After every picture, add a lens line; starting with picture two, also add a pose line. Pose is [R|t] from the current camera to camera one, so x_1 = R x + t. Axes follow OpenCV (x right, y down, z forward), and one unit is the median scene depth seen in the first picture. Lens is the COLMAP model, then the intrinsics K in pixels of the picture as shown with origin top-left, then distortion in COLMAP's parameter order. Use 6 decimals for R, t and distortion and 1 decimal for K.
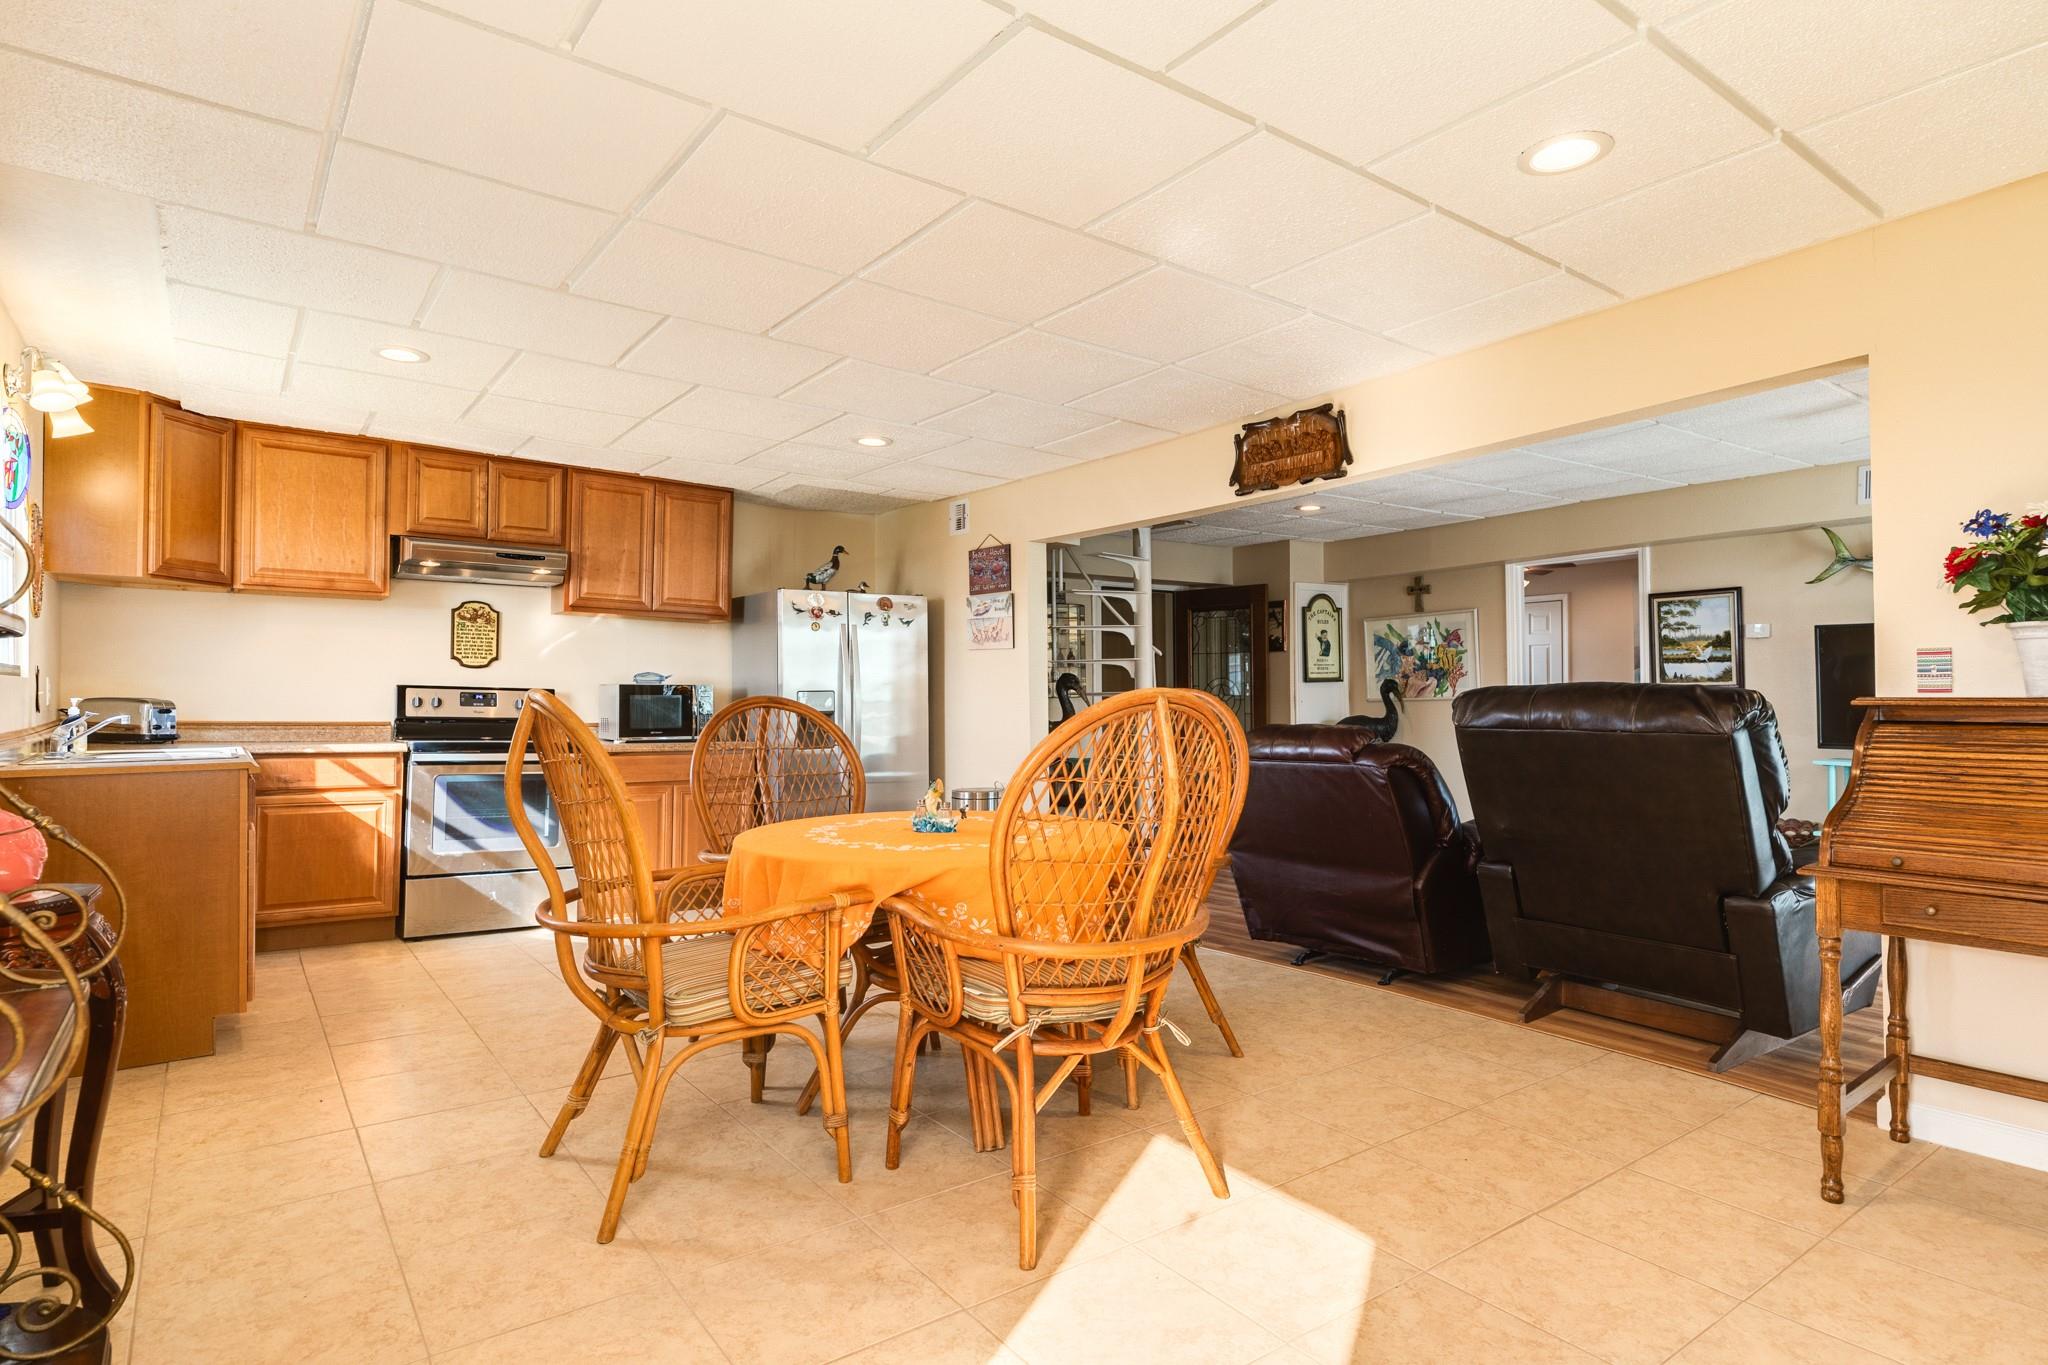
lens RADIAL K [[1086.8, 0, 1021.3], [0, 1086.8, 676.8], [0, 0, 1]] dist [0.004136, 0.000213]
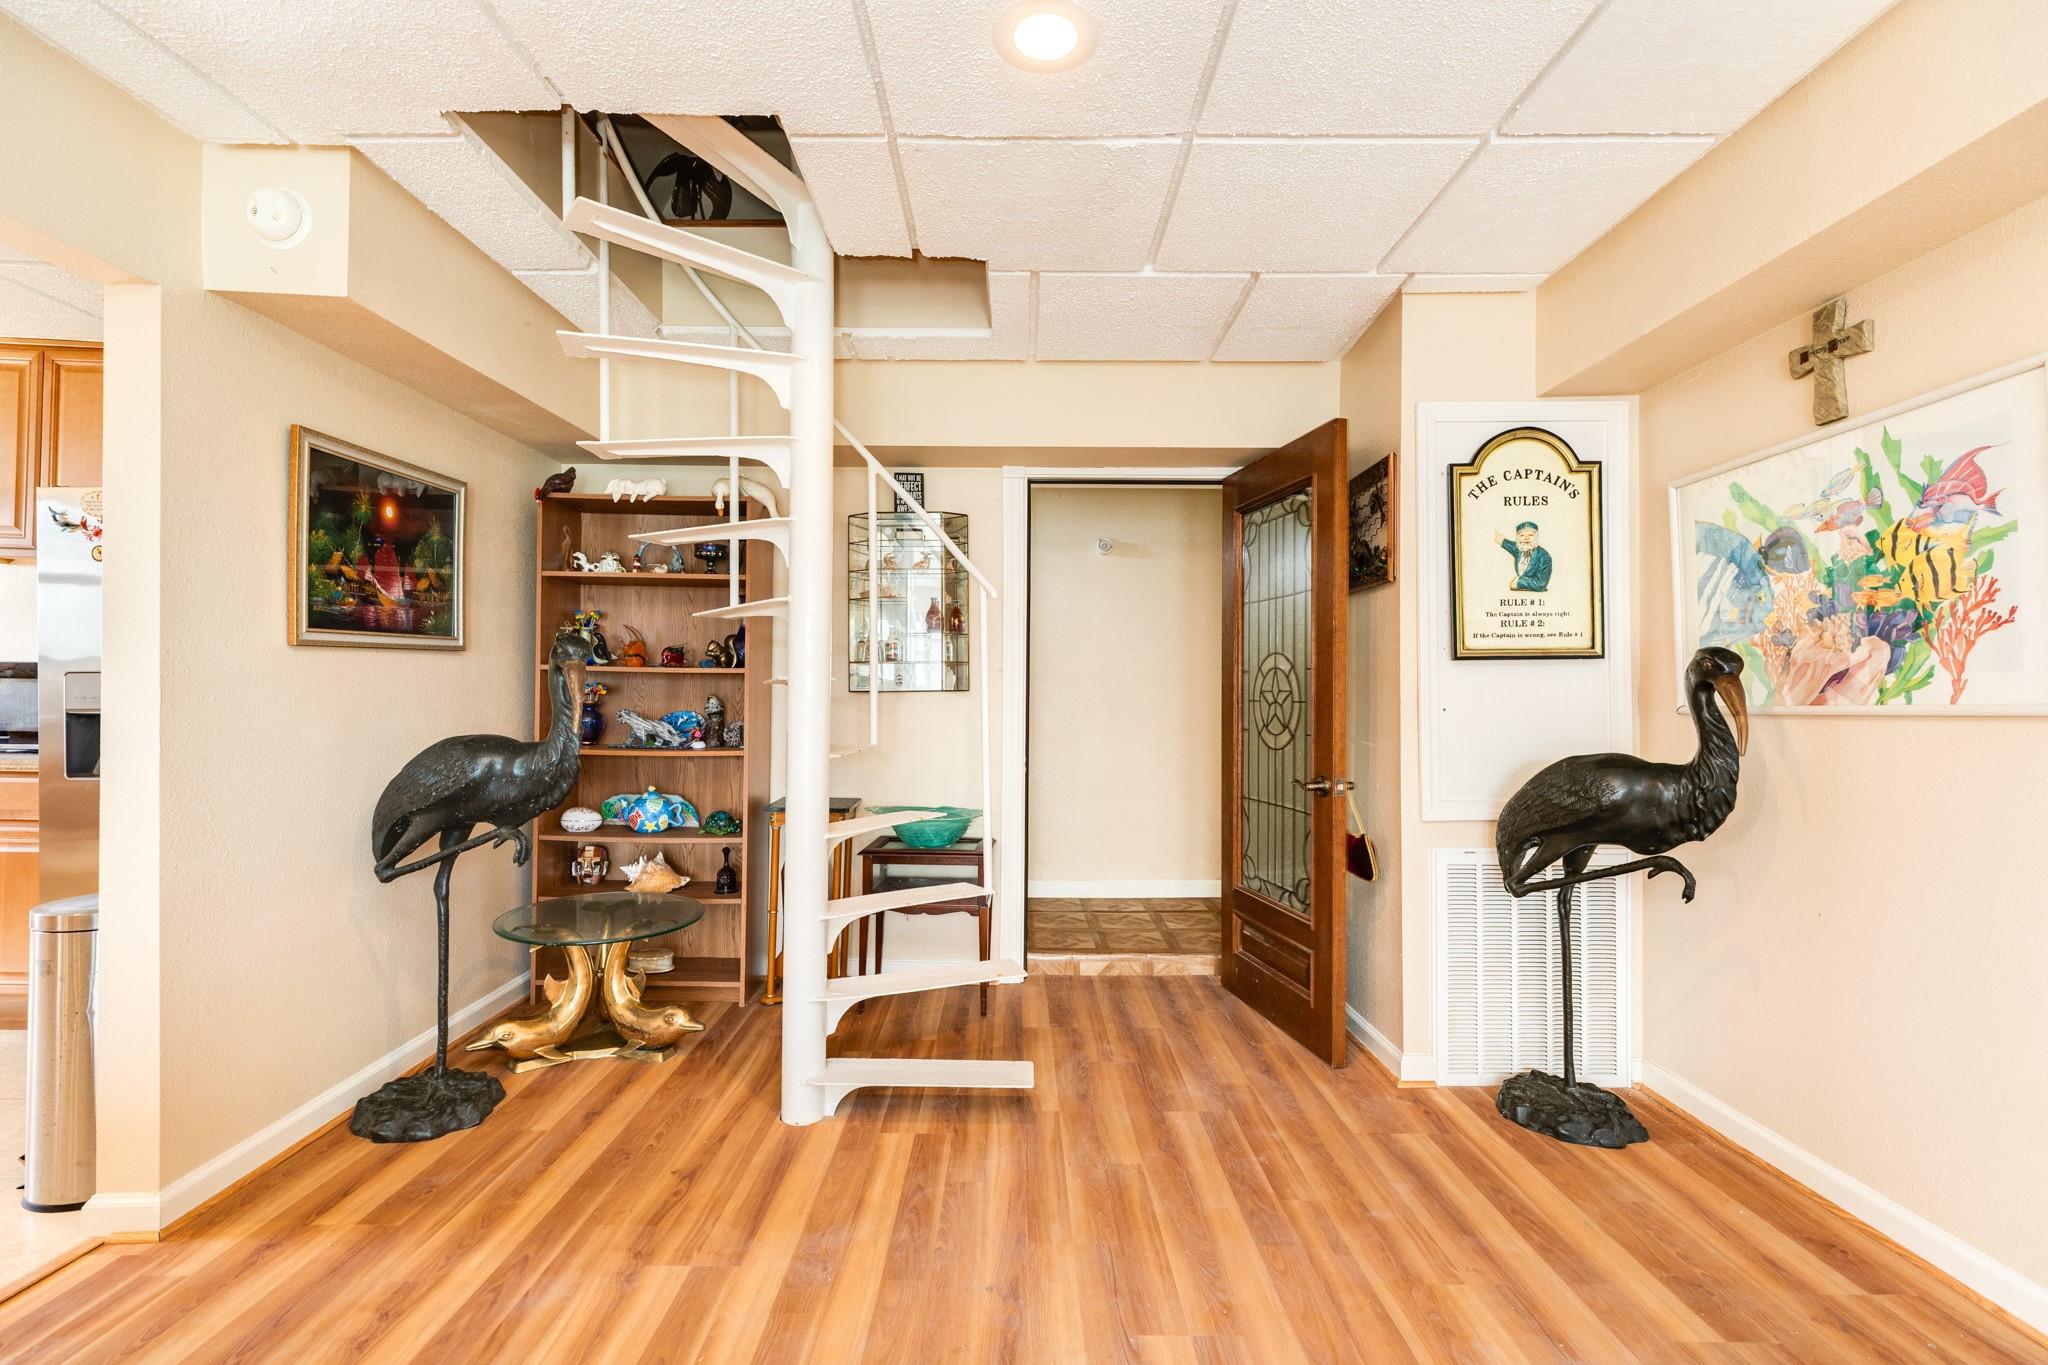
lens RADIAL K [[918.9, 0, 1024.6], [0, 918.9, 680.6], [0, 0, 1]] dist [0.011036, 0.000036]
pose [[0.811358, 0.004471, -0.584532, 0.328166], [0.000009, 0.999971, 0.007662, 0.009813], [0.584549, -0.006222, 0.811334, 0.645106]]
